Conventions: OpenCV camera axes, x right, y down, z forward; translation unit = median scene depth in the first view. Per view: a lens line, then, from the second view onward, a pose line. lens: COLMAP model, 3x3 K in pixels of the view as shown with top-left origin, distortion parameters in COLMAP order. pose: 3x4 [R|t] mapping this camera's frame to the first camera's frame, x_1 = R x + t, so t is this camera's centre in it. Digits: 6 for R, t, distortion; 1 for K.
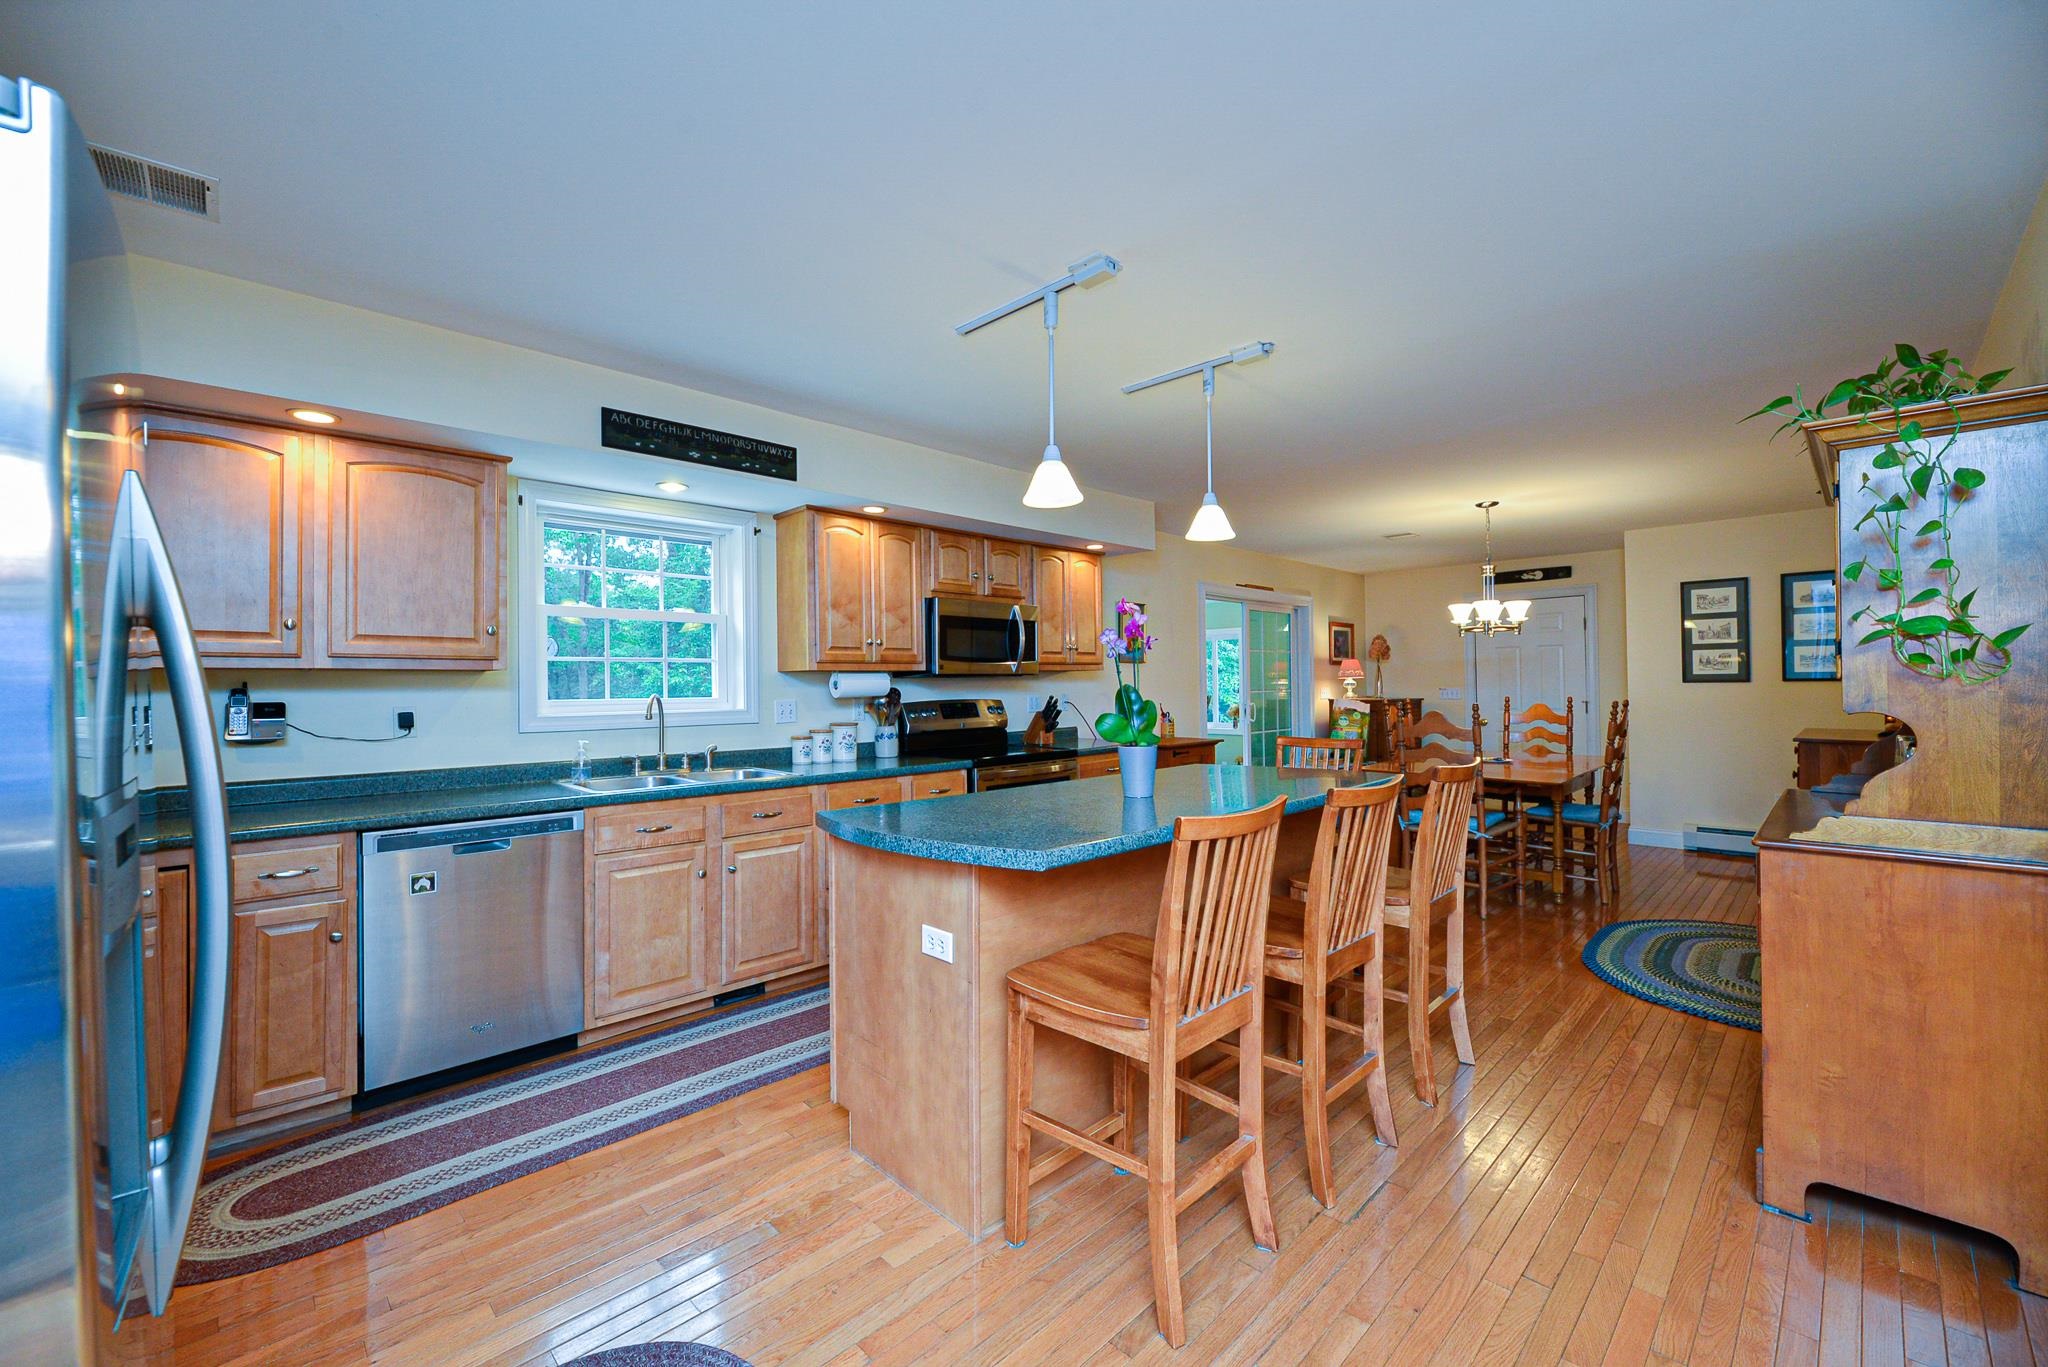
lens RADIAL K [[820.4, 0, 1023.2], [0, 820.4, 680.1], [0, 0, 1]] dist [-0.000633, -0.000246]
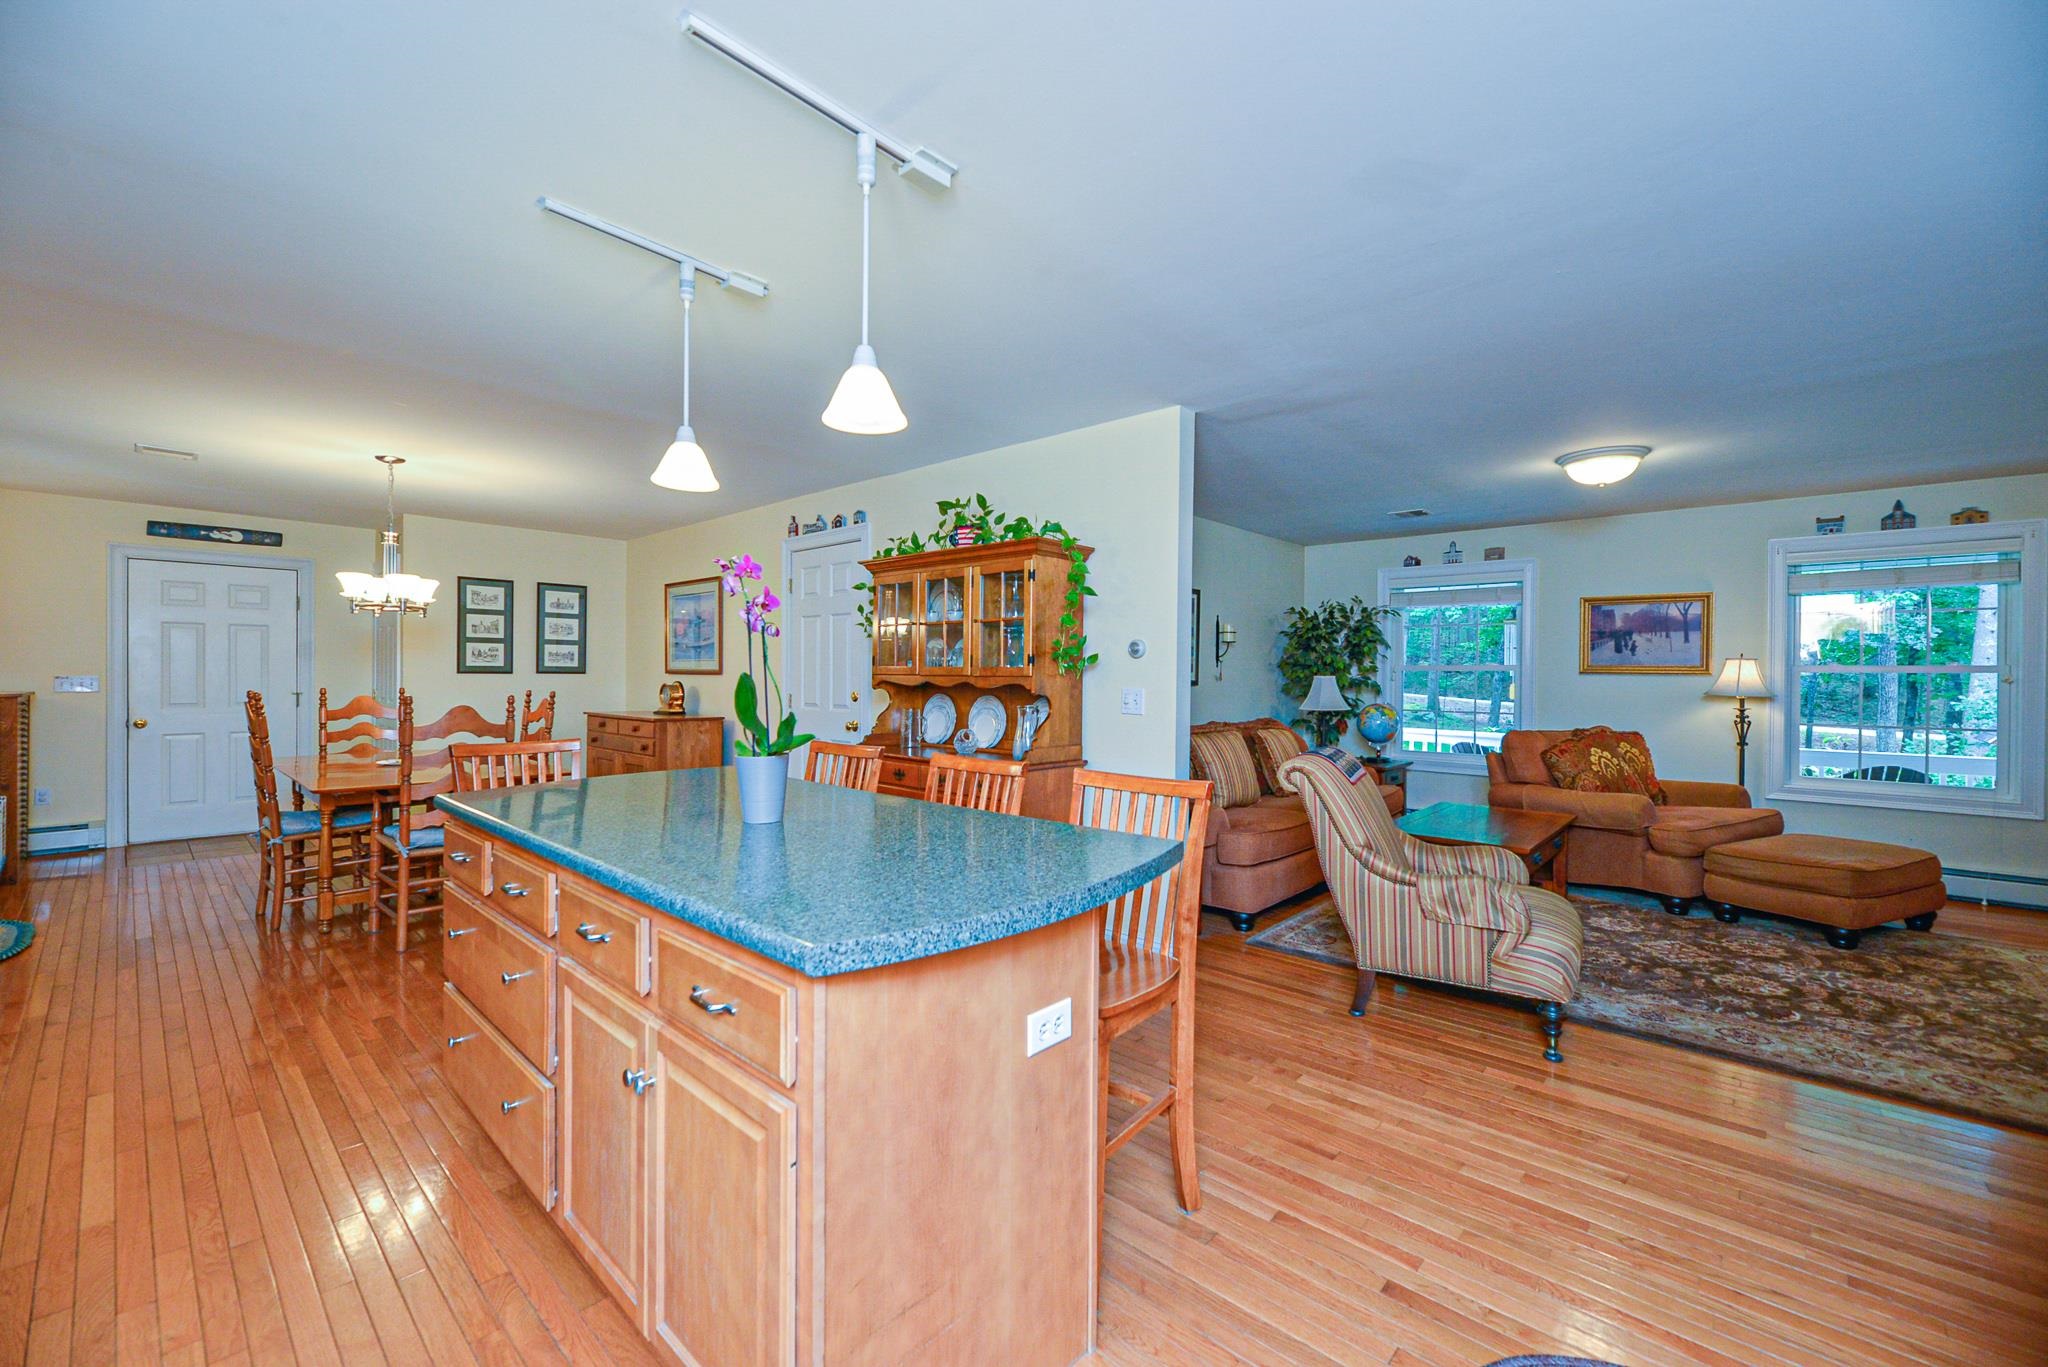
lens RADIAL K [[826.7, 0, 1018.8], [0, 826.7, 678.3], [0, 0, 1]] dist [-0.001969, -0.000949]
pose [[-0.050174, 0.005437, 0.998726, -0.403914], [-0.015868, 0.999855, -0.006240, 0.007038], [-0.998614, -0.016161, -0.050081, 0.512262]]
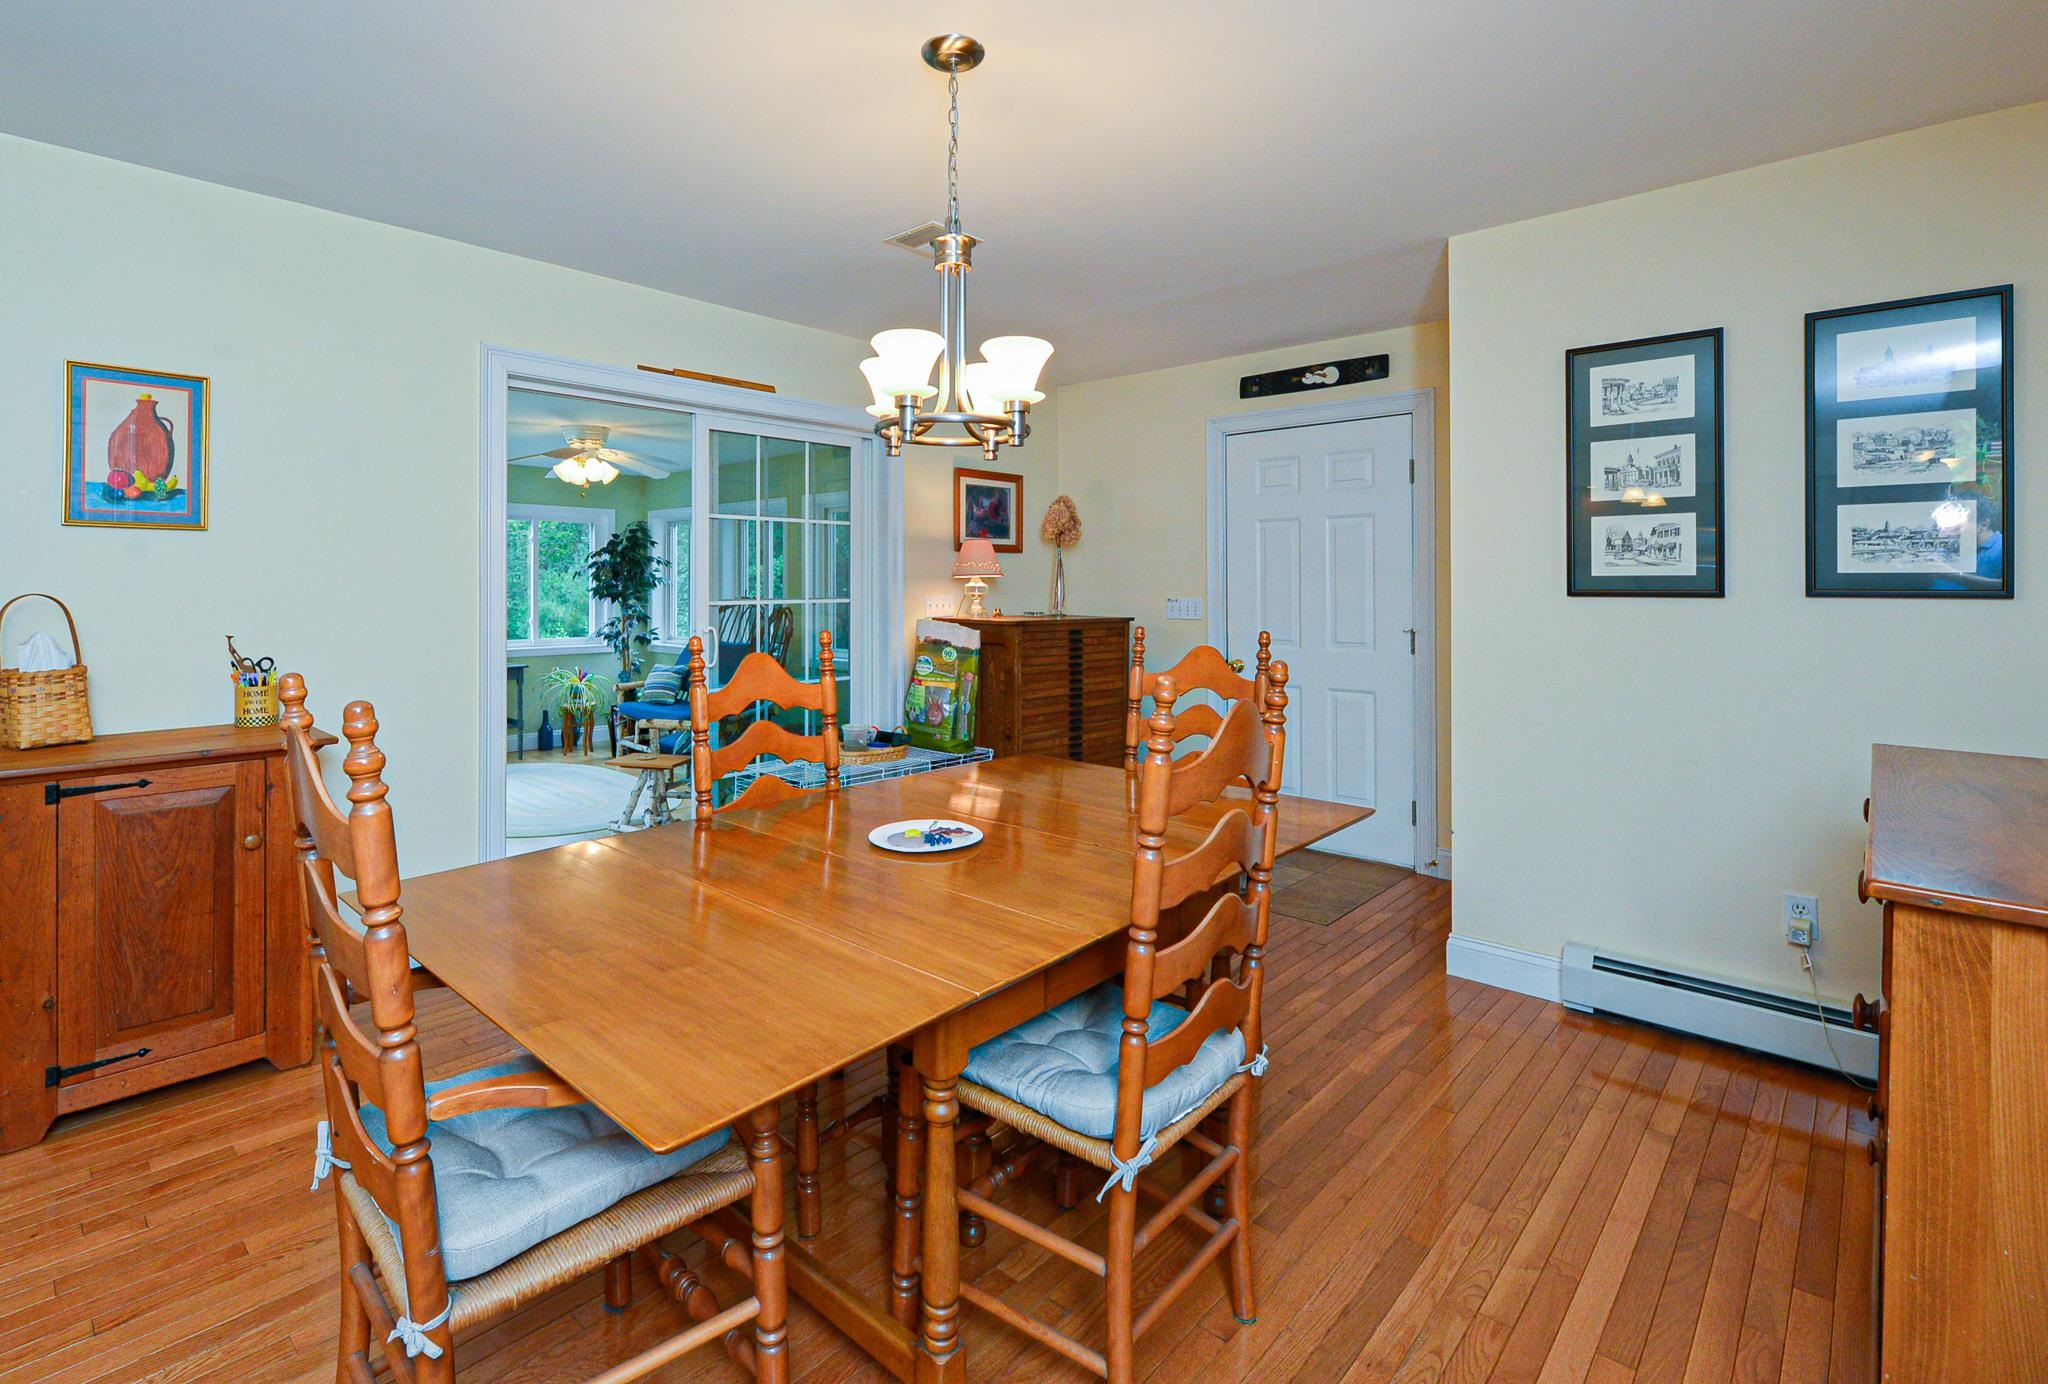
lens RADIAL K [[970.3, 0, 962.0], [0, 970.3, 575.7], [0, 0, 1]] dist [0.001967, 0.000028]
pose [[0.999364, 0.012009, 0.033576, 0.722429], [-0.011913, 0.999924, -0.003074, -0.002828], [-0.033610, 0.002673, 0.999431, 0.783166]]
